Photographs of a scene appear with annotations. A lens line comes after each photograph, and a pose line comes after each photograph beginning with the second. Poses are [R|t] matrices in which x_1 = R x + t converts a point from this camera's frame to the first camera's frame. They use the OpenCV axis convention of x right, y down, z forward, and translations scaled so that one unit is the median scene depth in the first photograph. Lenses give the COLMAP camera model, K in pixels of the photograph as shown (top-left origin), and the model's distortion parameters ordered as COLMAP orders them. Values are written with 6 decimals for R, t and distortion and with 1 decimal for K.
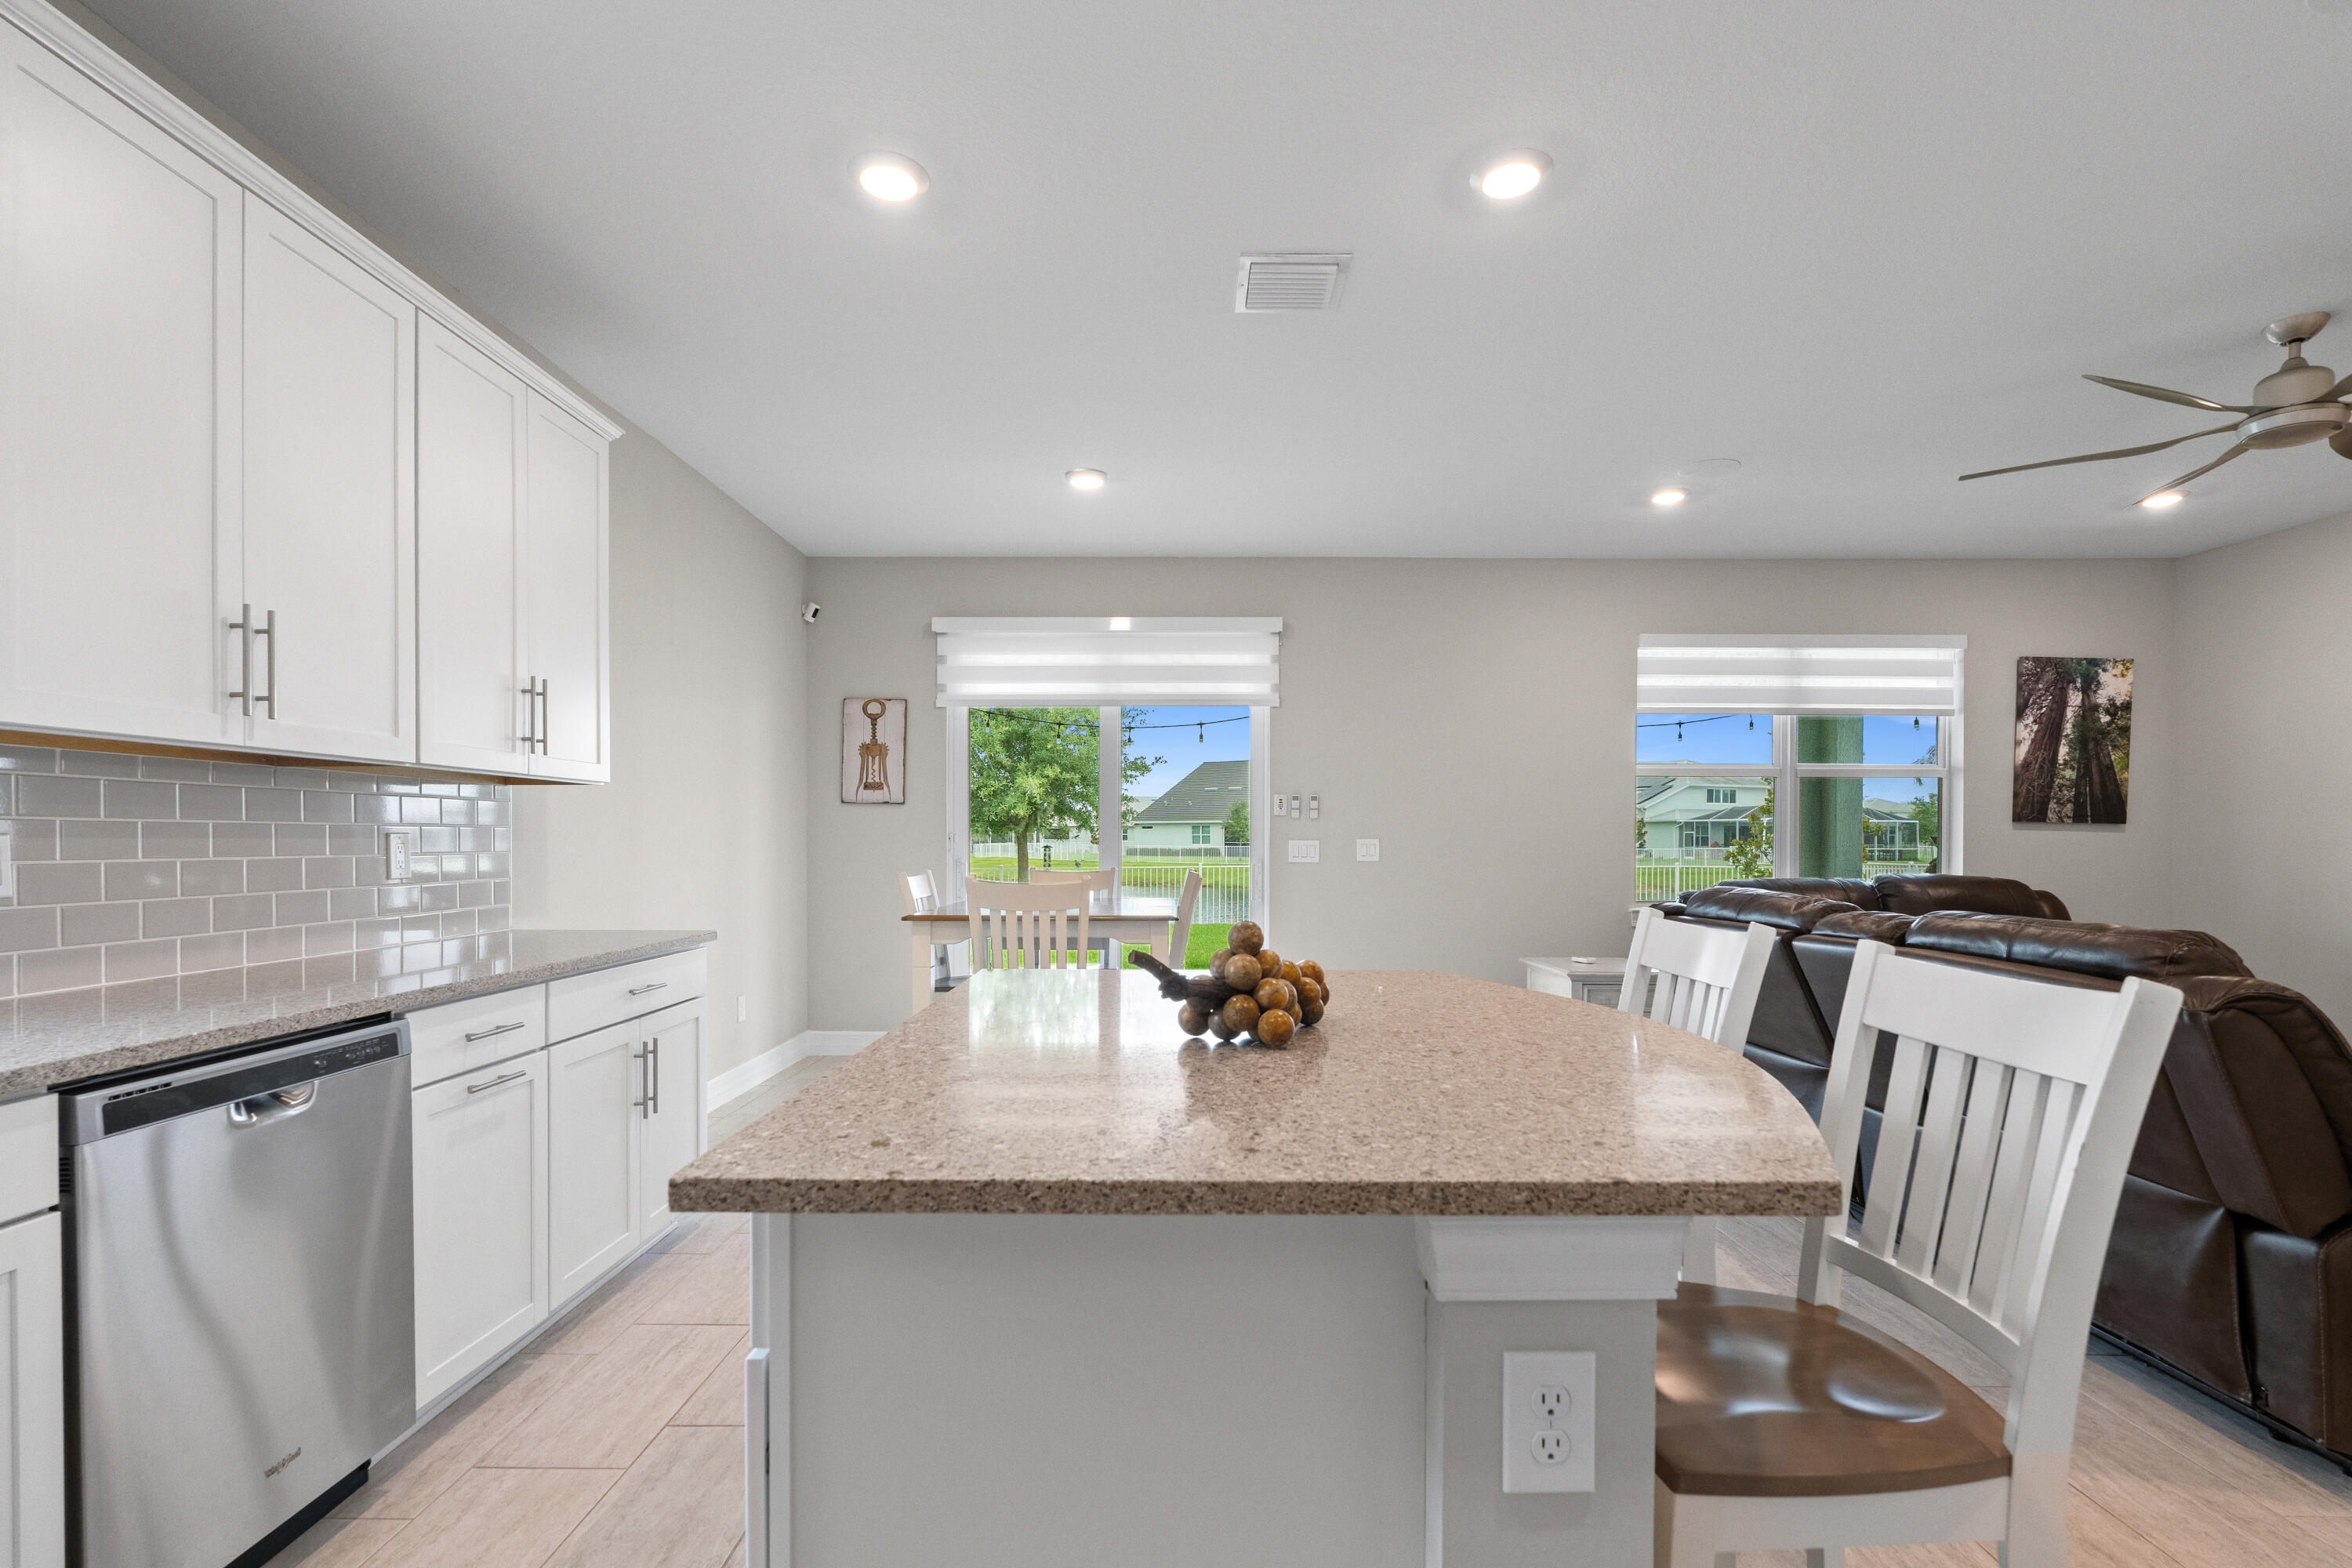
lens RADIAL K [[1058.6, 0, 1187.2], [0, 1058.6, 855.2], [0, 0, 1]] dist [0.000759, -0.002031]
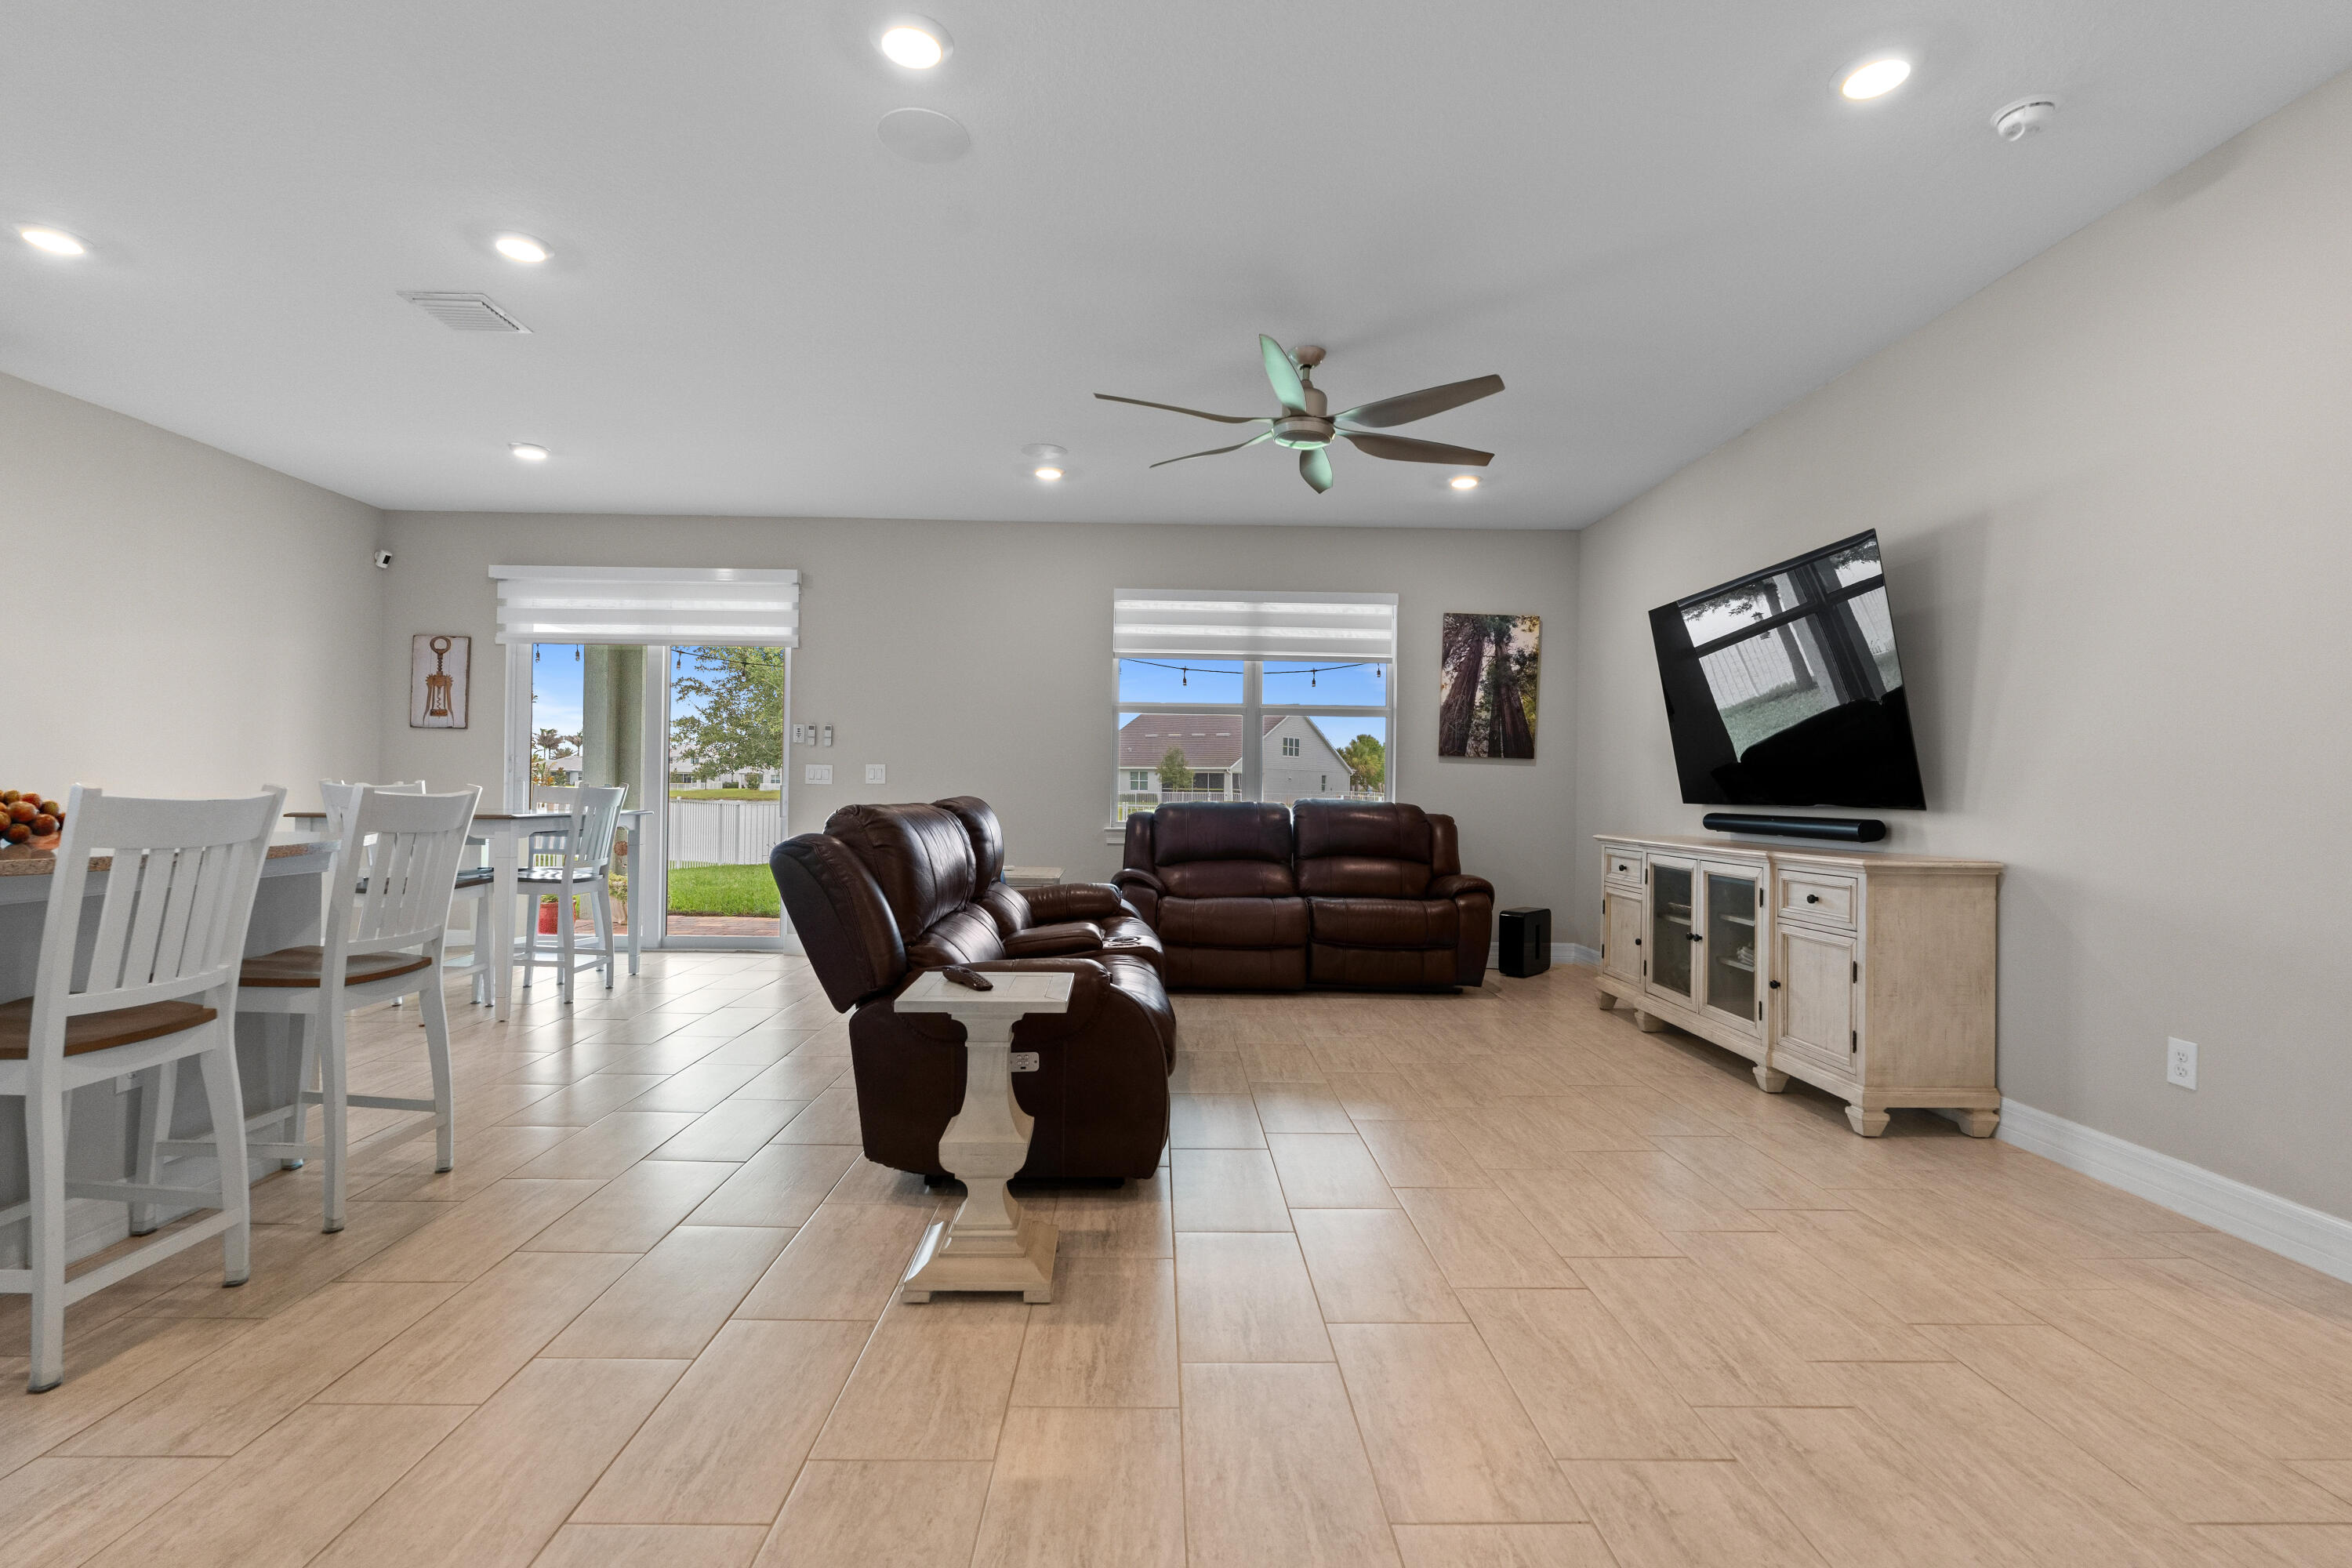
lens RADIAL K [[1058.6, 0, 1163.1], [0, 1058.6, 784.5], [0, 0, 1]] dist [0.000759, -0.002031]
pose [[0.999693, 0.010649, 0.022358, 0.457215], [-0.010264, 0.999798, -0.017278, 0.022833], [-0.022538, 0.017043, 0.999601, -0.146135]]
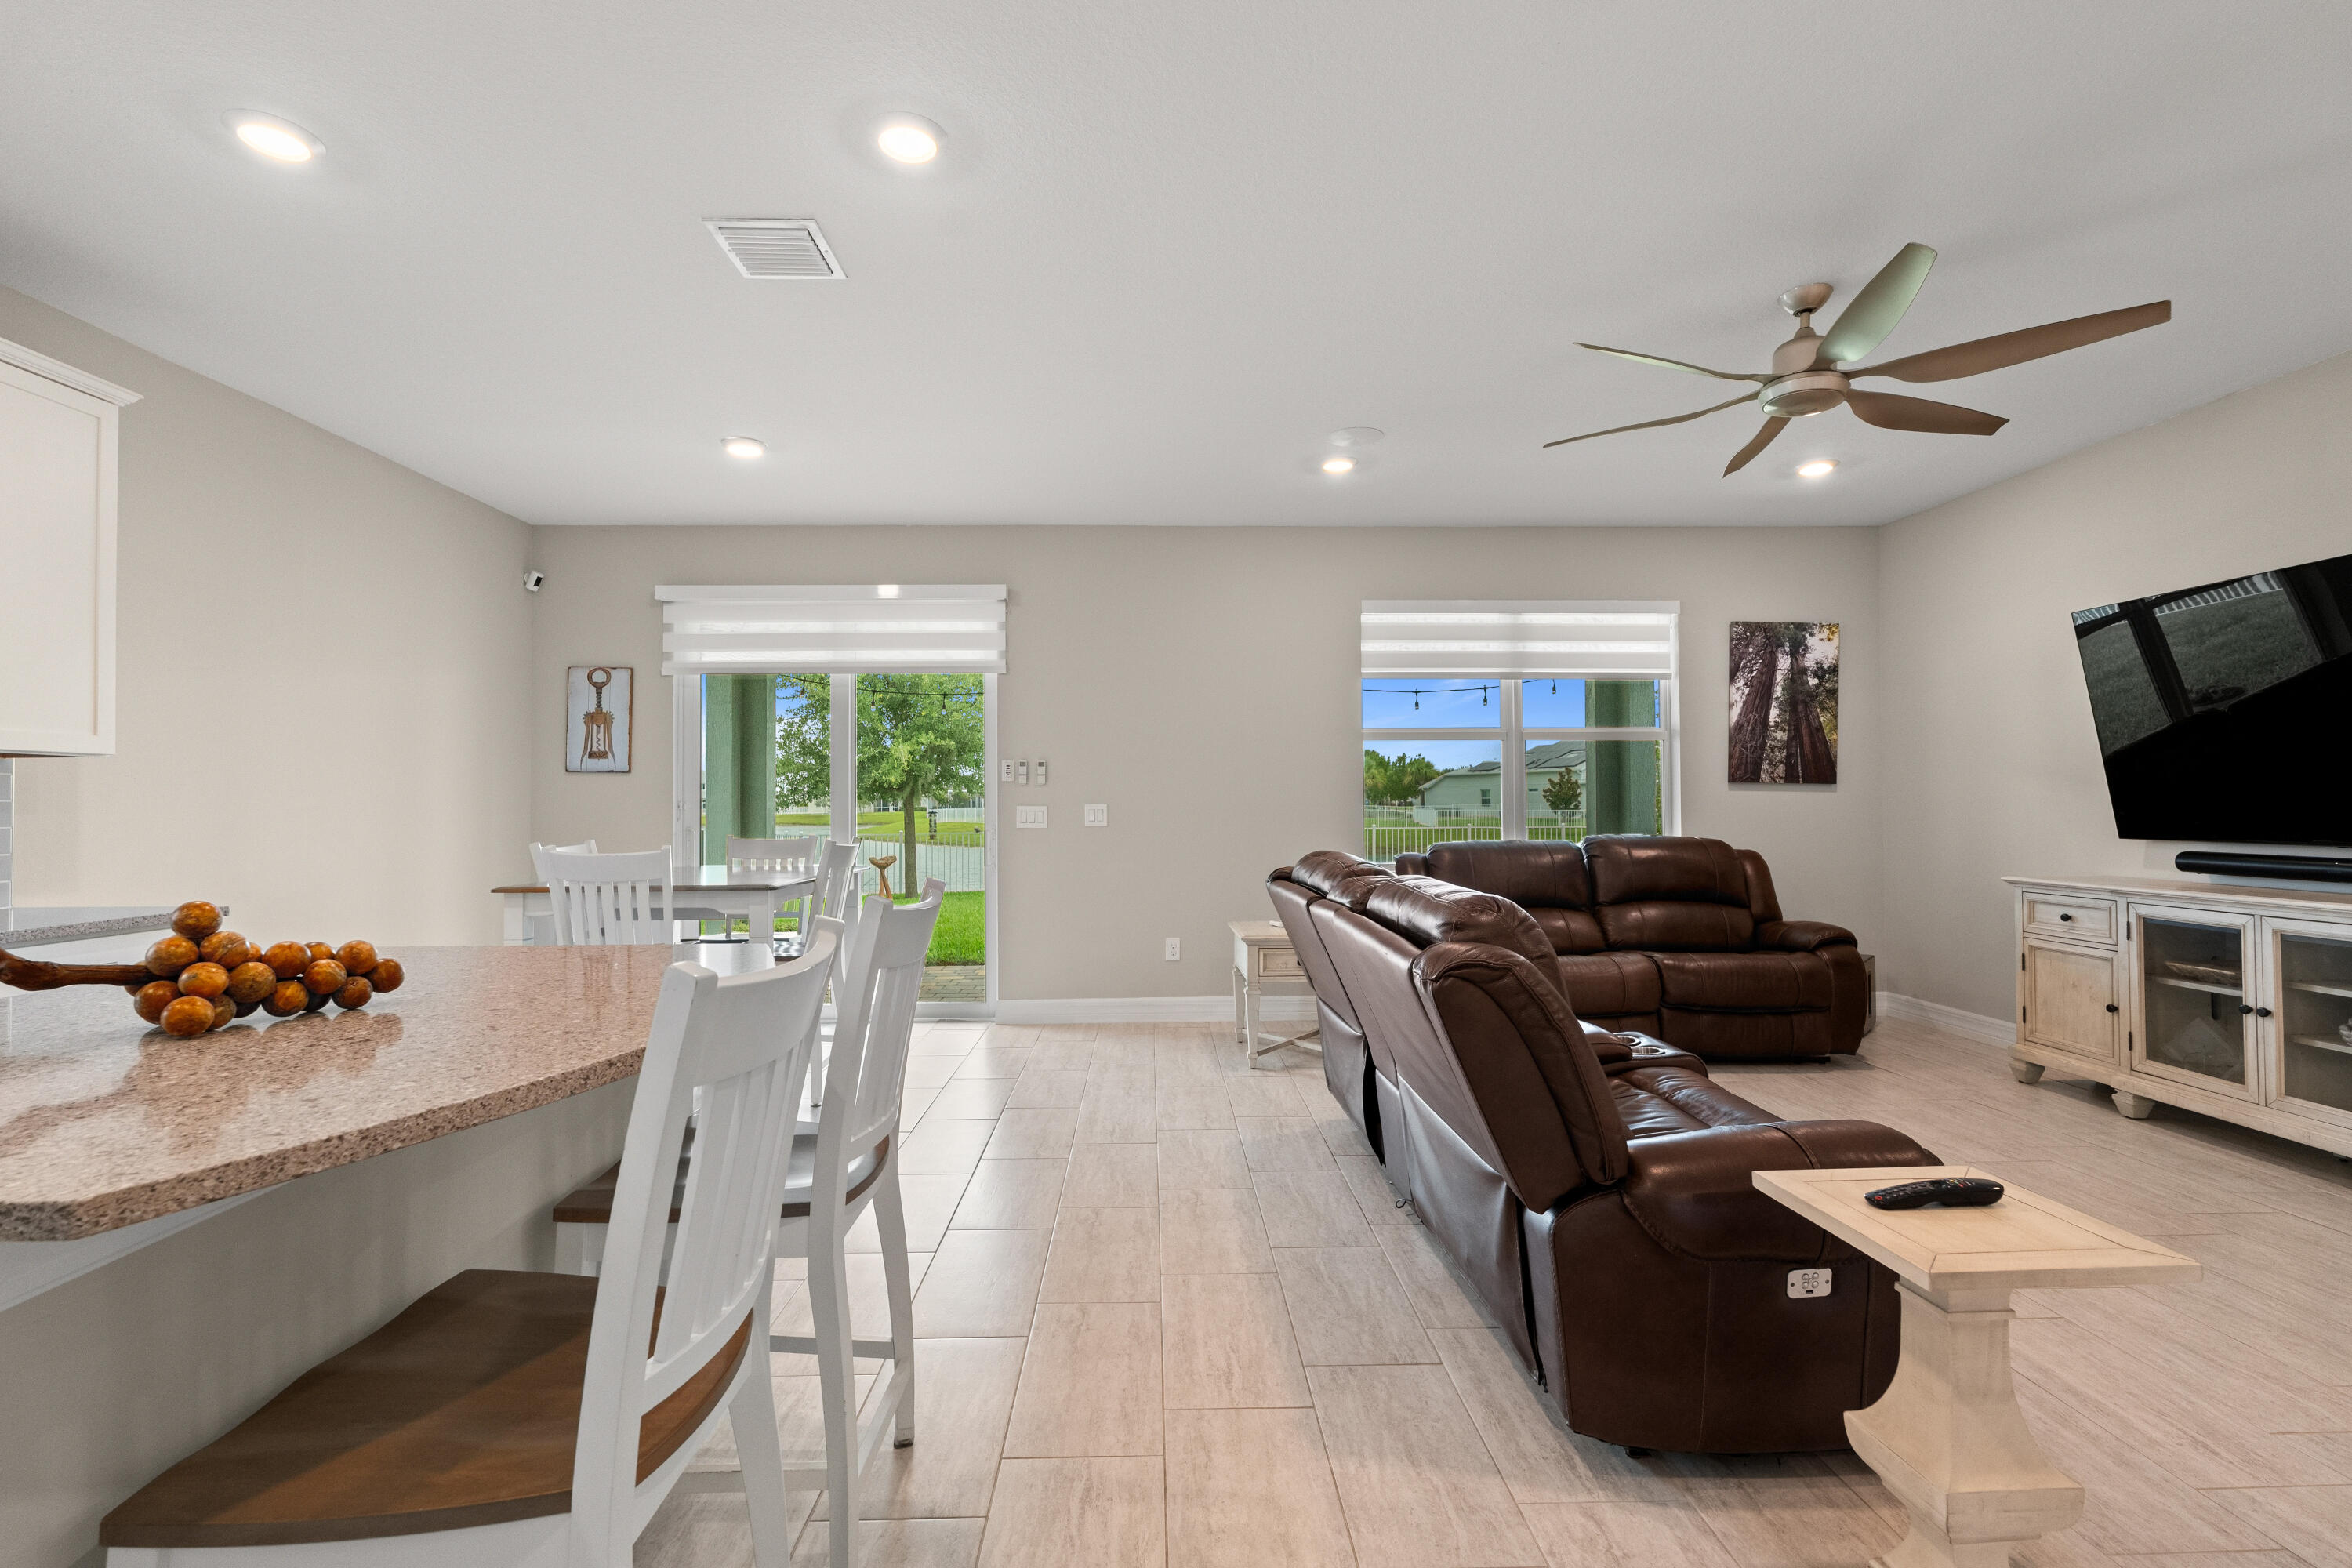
lens RADIAL K [[1058.6, 0, 1176.0], [0, 1058.6, 787.8], [0, 0, 1]] dist [0.000759, -0.002031]
pose [[0.999249, -0.008537, 0.037787, 0.212898], [0.009666, 0.999509, -0.029795, -0.001862], [-0.037514, 0.030138, 0.998842, 0.005318]]
